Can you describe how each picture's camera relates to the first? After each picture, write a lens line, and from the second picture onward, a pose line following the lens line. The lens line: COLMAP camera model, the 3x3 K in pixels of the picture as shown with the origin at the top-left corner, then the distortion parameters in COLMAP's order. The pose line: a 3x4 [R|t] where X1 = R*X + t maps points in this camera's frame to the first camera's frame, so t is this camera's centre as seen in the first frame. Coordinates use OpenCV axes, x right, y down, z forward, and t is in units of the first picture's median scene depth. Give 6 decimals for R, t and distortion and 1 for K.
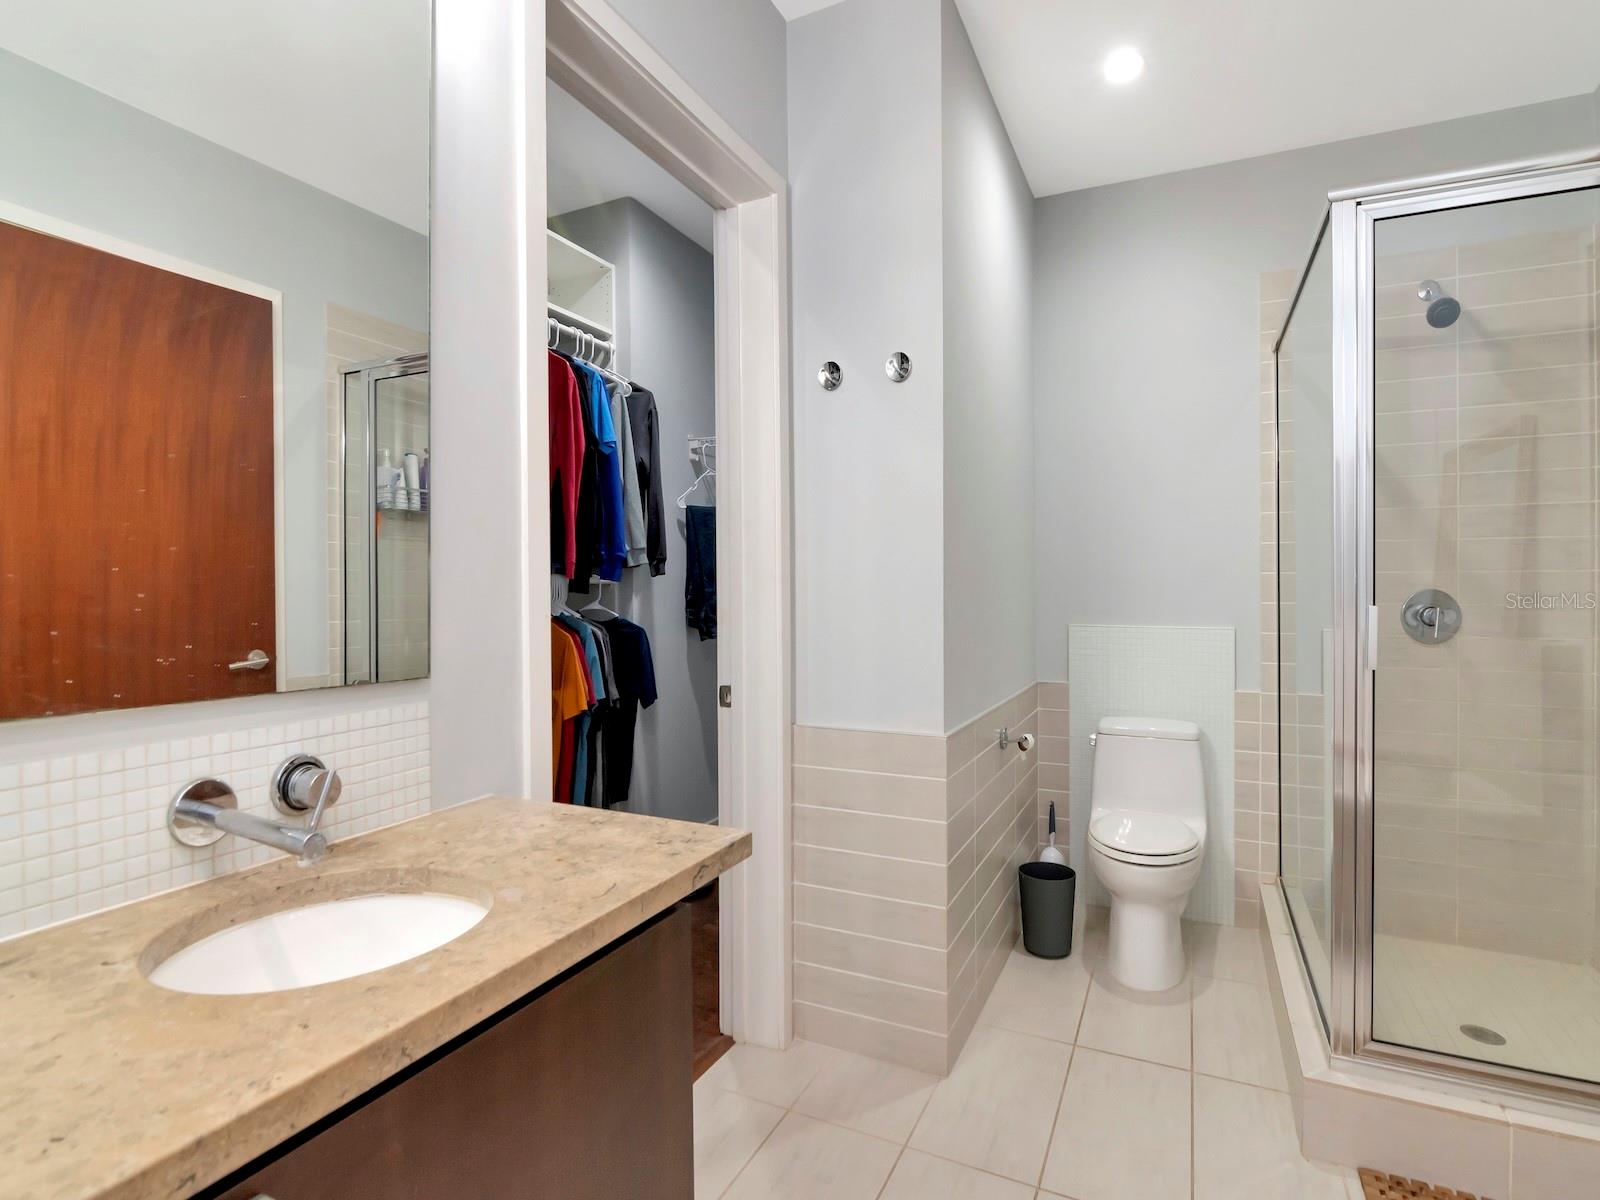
lens RADIAL K [[796.3, 0, 800.0], [0, 796.3, 600.0], [0, 0, 1]] dist [-0.000264, -0.000763]
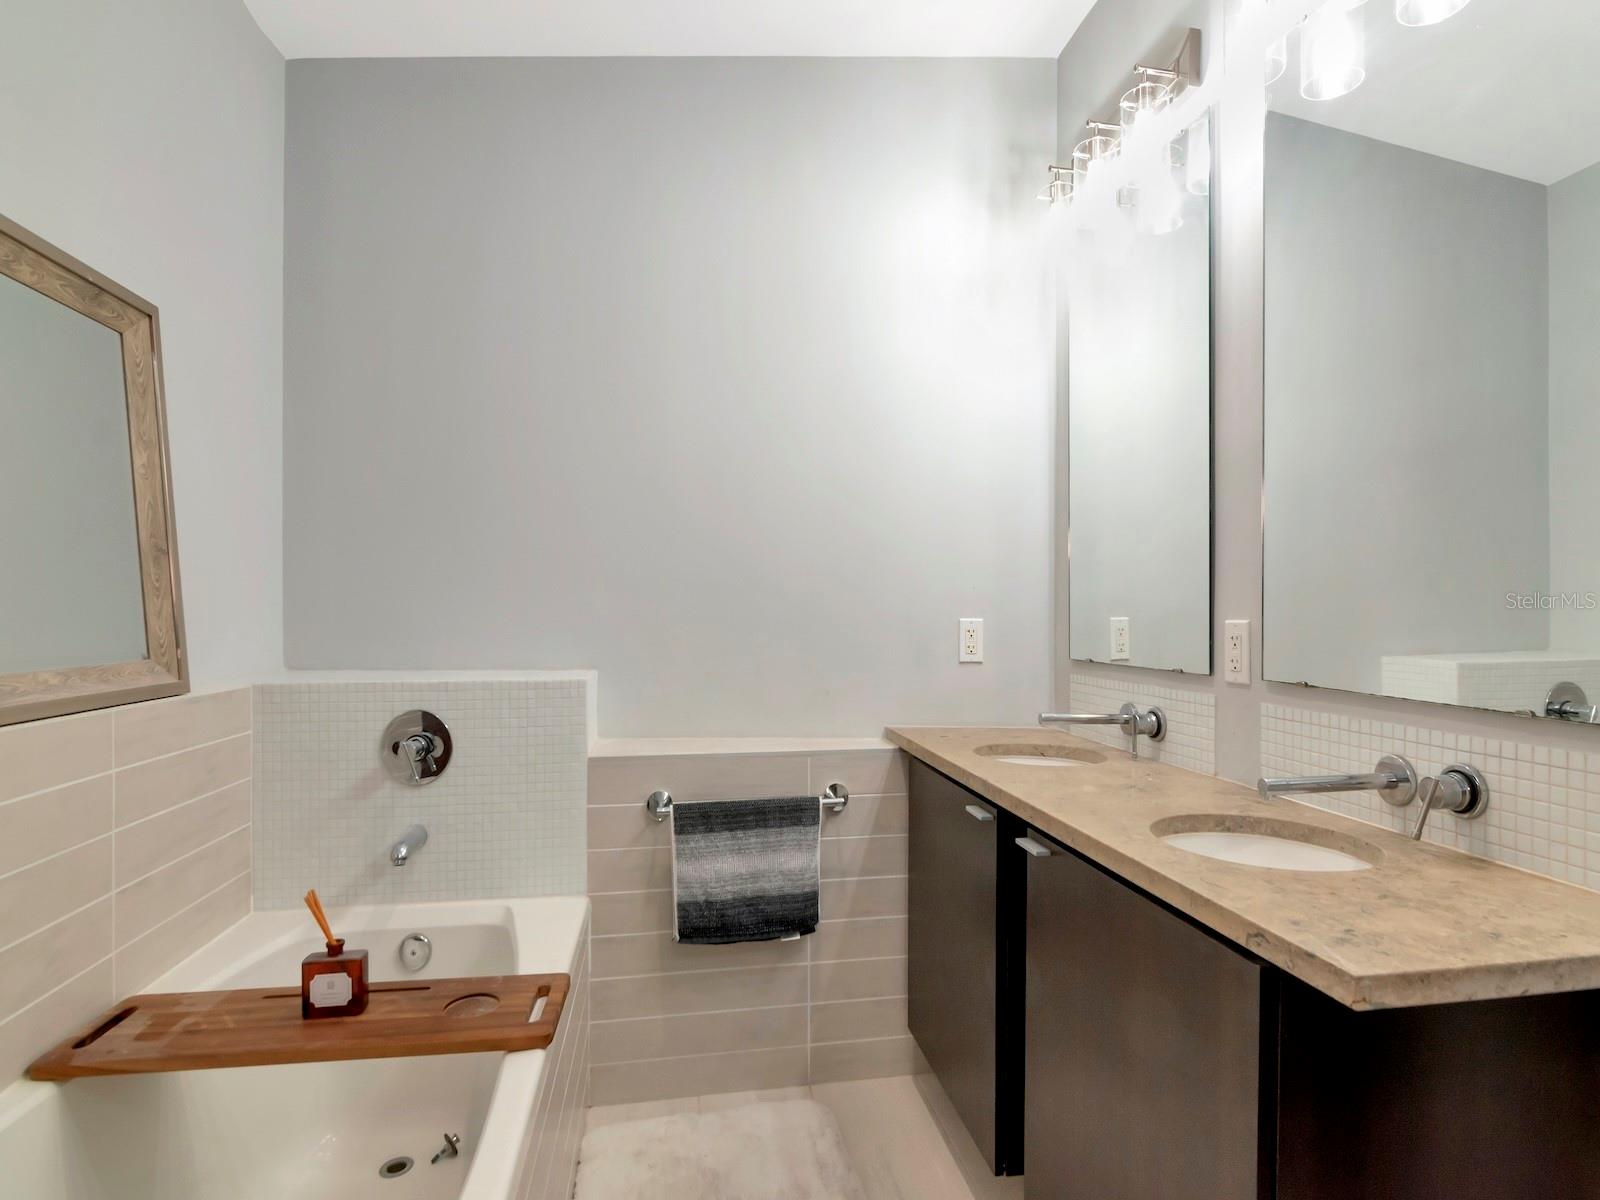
lens RADIAL K [[796.3, 0, 800.0], [0, 796.3, 600.0], [0, 0, 1]] dist [-0.000264, -0.000763]
pose [[-0.813277, -0.005707, -0.581849, 0.764041], [-0.004768, 0.999984, -0.003145, -0.026550], [0.581857, 0.000216, -0.813291, 1.349100]]
